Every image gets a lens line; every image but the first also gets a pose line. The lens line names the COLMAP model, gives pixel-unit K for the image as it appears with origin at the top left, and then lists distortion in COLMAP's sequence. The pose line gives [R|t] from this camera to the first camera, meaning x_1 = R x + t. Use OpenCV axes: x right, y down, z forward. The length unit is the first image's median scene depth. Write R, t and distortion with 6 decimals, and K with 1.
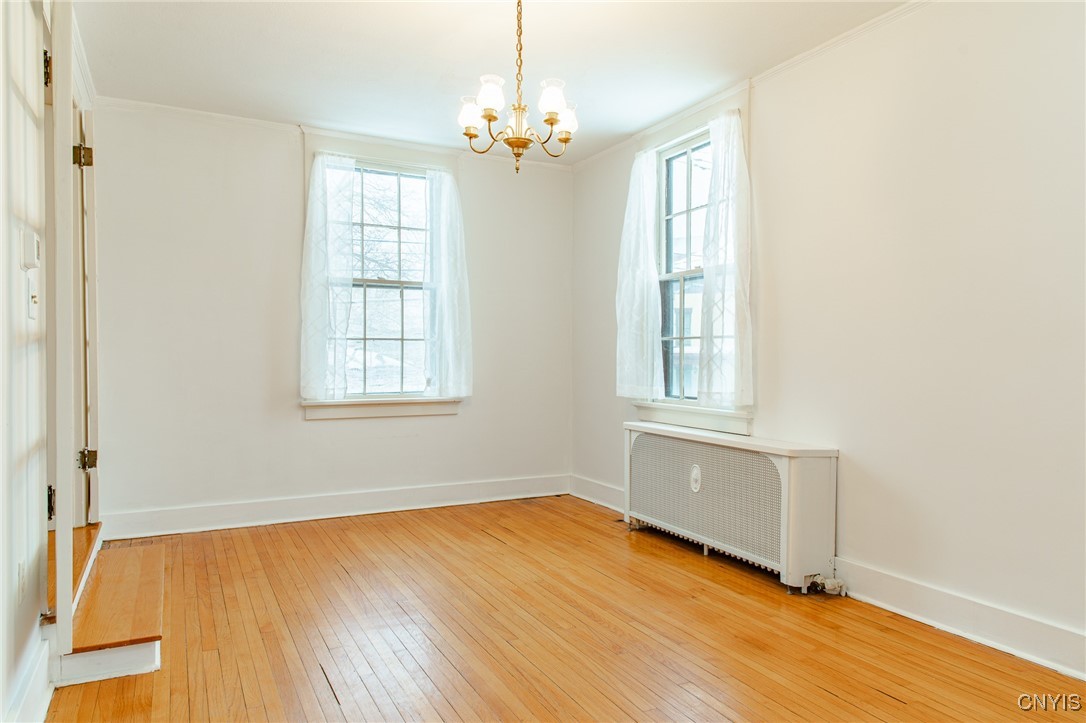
lens RADIAL K [[703.4, 0, 543.0], [0, 703.4, 361.5], [0, 0, 1]] dist [0.000802, -0.000294]
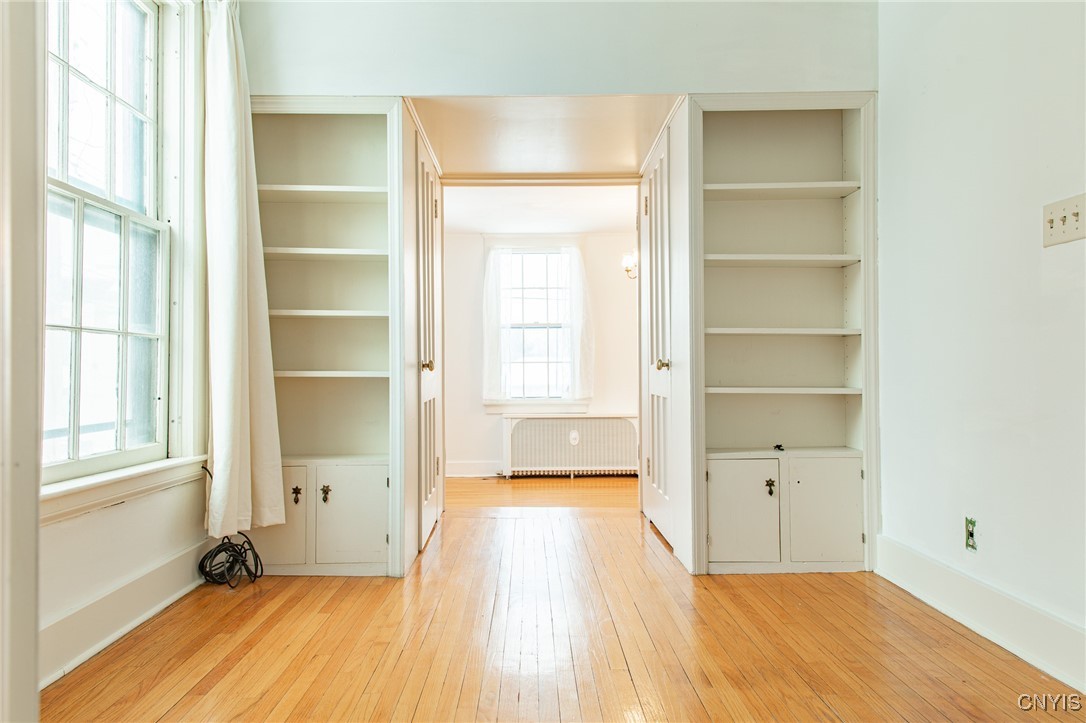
lens RADIAL K [[703.4, 0, 543.0], [0, 703.4, 361.5], [0, 0, 1]] dist [0.000802, -0.000294]
pose [[0.890528, -0.006649, -0.454880, 0.495898], [-0.006261, 0.999619, -0.026868, 0.006783], [0.454885, 0.026775, 0.890147, -0.356135]]
